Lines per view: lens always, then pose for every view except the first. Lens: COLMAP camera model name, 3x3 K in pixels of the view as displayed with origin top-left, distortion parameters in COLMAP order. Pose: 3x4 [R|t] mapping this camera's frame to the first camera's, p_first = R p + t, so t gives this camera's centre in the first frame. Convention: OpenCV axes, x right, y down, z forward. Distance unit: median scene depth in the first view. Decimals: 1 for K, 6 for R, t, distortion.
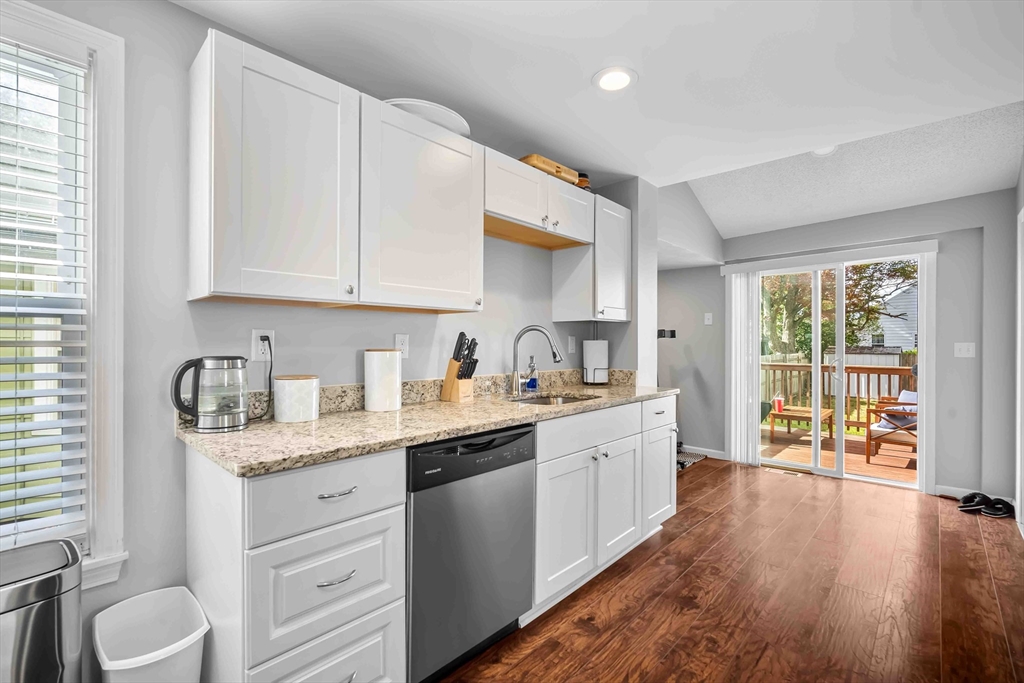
lens RADIAL K [[449.6, 0, 510.7], [0, 449.6, 342.3], [0, 0, 1]] dist [-0.016329, 0.003680]
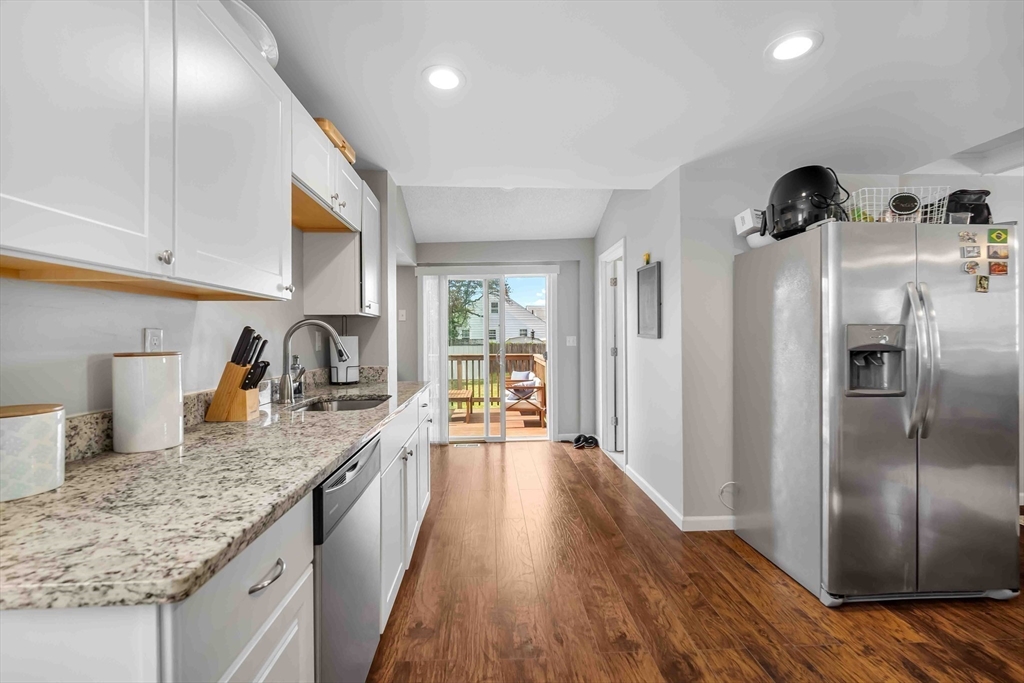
lens RADIAL K [[449.6, 0, 509.0], [0, 449.6, 335.1], [0, 0, 1]] dist [-0.016329, 0.003680]
pose [[0.688666, -0.004259, 0.725066, -0.276775], [0.007175, 0.999974, -0.000941, -0.003551], [-0.725043, 0.005851, 0.688679, 0.136385]]
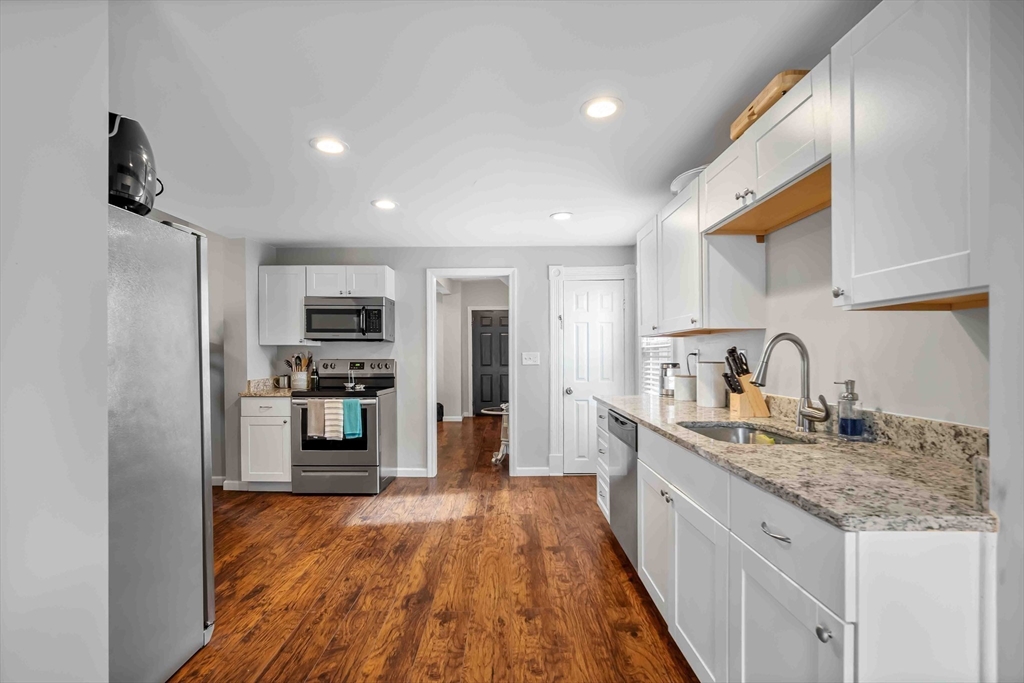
lens RADIAL K [[449.6, 0, 502.2], [0, 449.6, 353.4], [0, 0, 1]] dist [-0.016329, 0.003680]
pose [[-0.732622, -0.000991, -0.680635, 0.770029], [-0.002753, 0.999995, 0.001507, -0.004142], [0.680630, 0.002978, -0.732621, 1.098234]]
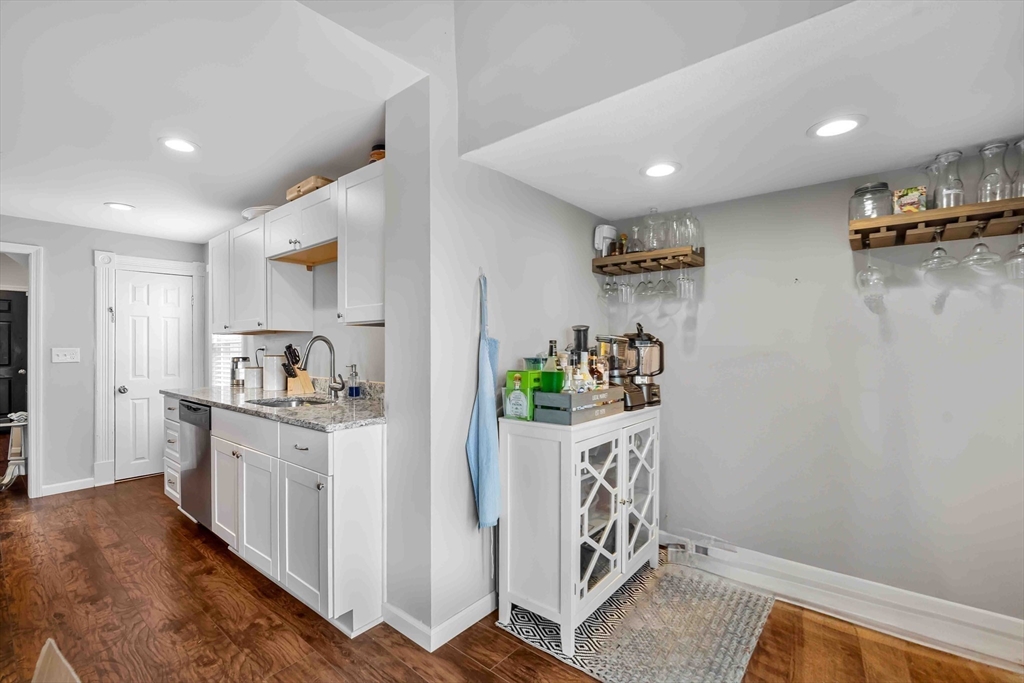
lens RADIAL K [[449.6, 0, 508.4], [0, 449.6, 346.3], [0, 0, 1]] dist [-0.016329, 0.003680]
pose [[0.069912, -0.005840, -0.997536, 1.063999], [-0.002190, 0.999980, -0.006008, -0.004973], [0.997551, 0.002604, 0.069898, 1.254340]]
